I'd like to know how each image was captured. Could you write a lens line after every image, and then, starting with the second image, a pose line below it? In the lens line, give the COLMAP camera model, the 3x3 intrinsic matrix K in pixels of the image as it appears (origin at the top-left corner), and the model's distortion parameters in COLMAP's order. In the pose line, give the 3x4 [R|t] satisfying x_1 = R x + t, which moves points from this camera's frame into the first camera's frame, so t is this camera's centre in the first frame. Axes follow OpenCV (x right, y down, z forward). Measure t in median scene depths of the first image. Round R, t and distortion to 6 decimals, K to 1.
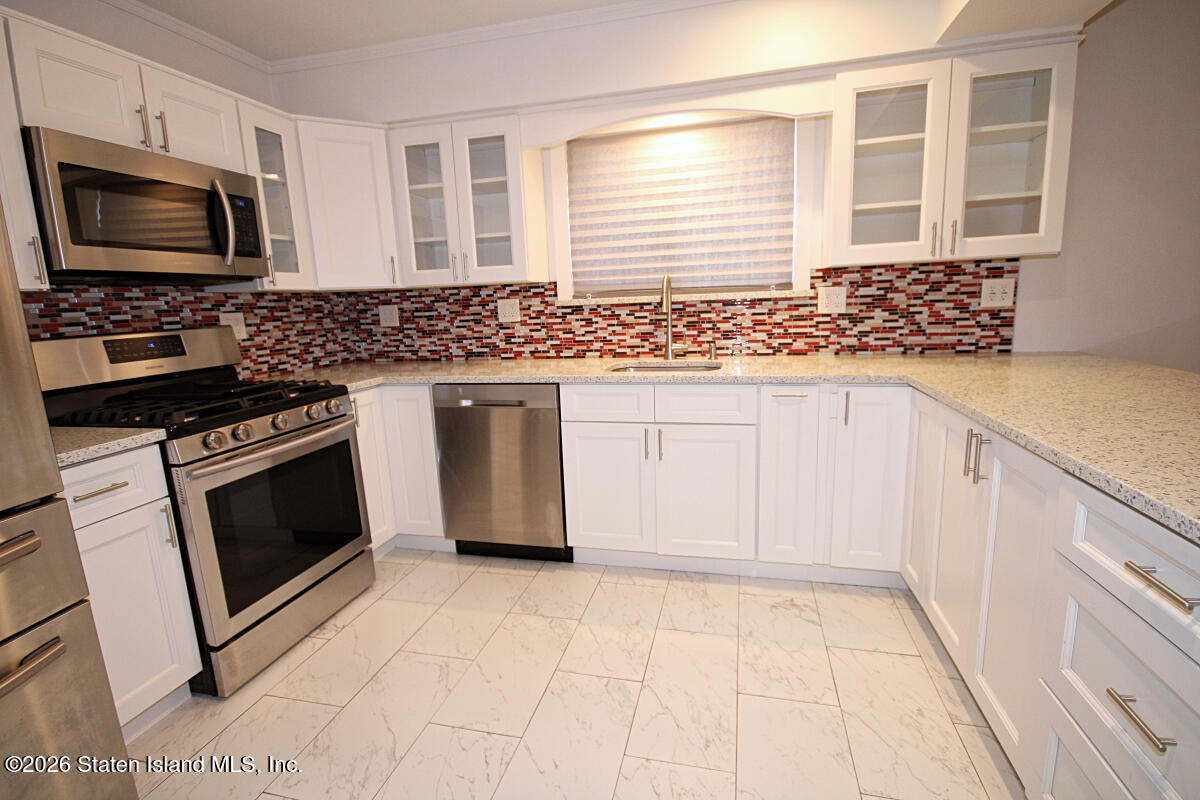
lens RADIAL K [[563.2, 0, 600.0], [0, 563.2, 400.0], [0, 0, 1]] dist [-0.011071, 0.023848]
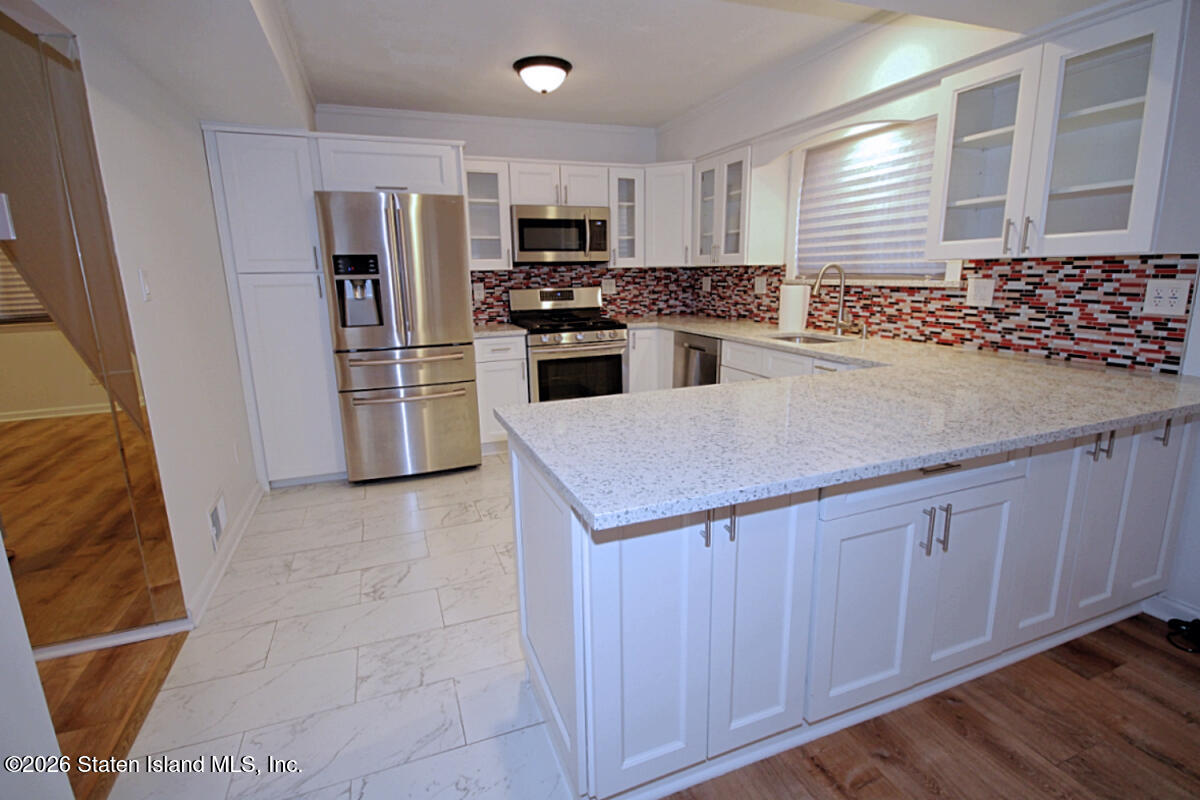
lens RADIAL K [[566.3, 0, 600.0], [0, 566.3, 400.0], [0, 0, 1]] dist [0.001214, -0.000552]
pose [[0.578142, 0.212441, -0.787795, 0.841426], [-0.155933, 0.976482, 0.148889, -0.039430], [0.800897, 0.036764, 0.597672, -0.106700]]
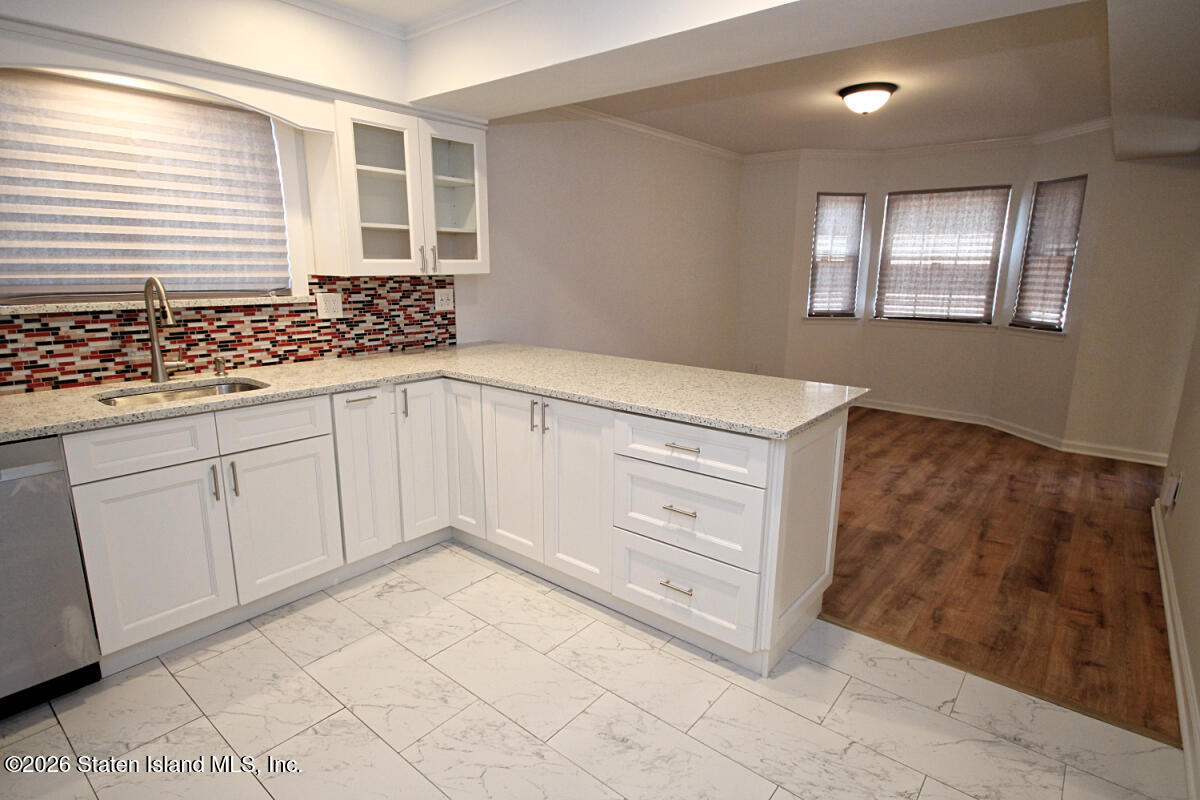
lens RADIAL K [[619.4, 0, 600.0], [0, 619.4, 400.0], [0, 0, 1]] dist [0.015310, -0.000341]
pose [[0.426999, -0.150587, 0.891625, -0.427115], [0.138572, 0.985286, 0.100043, -0.051055], [-0.893571, 0.080836, 0.441583, 0.055877]]
